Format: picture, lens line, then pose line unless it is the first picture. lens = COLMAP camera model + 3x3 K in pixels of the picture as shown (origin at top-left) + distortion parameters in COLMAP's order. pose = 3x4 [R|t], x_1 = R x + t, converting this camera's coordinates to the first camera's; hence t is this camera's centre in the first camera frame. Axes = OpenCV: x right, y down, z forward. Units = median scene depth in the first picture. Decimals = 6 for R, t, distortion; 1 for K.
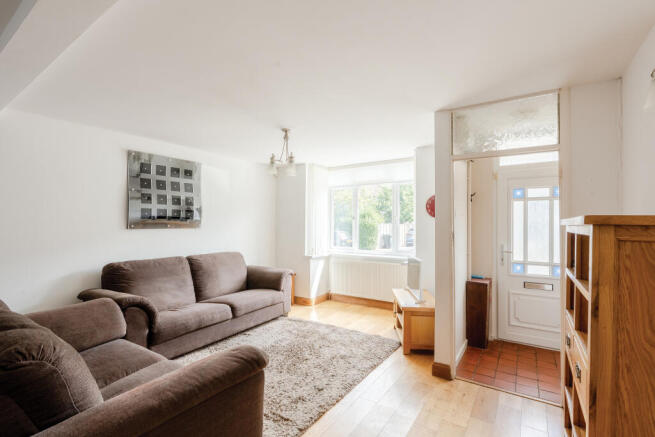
lens RADIAL K [[300.2, 0, 316.8], [0, 300.2, 223.8], [0, 0, 1]] dist [-0.003163, 0.004121]
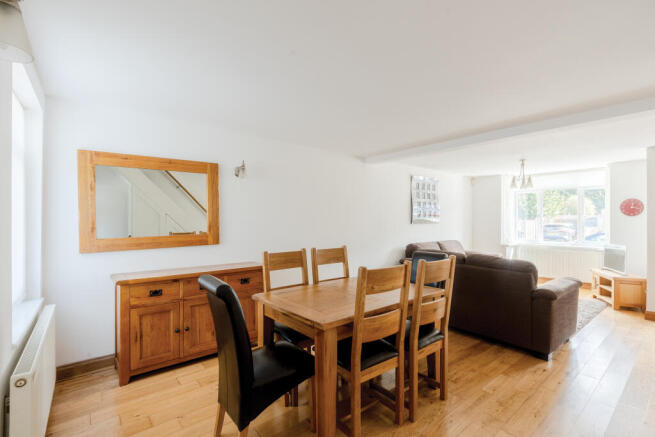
lens RADIAL K [[300.2, 0, 354.7], [0, 300.2, 218.0], [0, 0, 1]] dist [-0.003163, 0.004121]
pose [[0.972996, -0.001109, -0.230817, -0.548828], [0.000065, 0.999990, -0.004533, -0.006642], [0.230820, 0.004395, 0.972987, -0.651371]]
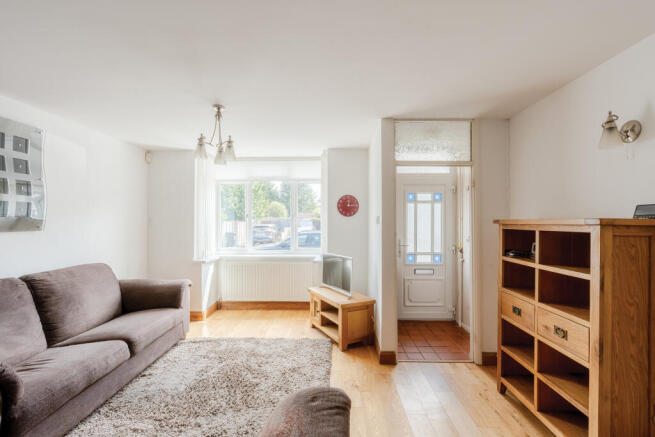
lens RADIAL K [[300.2, 0, 327.4], [0, 300.2, 220.9], [0, 0, 1]] dist [-0.003163, 0.004121]
pose [[0.840085, -0.002144, 0.542450, -0.274515], [0.002371, 0.999997, 0.000281, -0.005604], [-0.542449, 0.001050, 0.840088, 0.157998]]
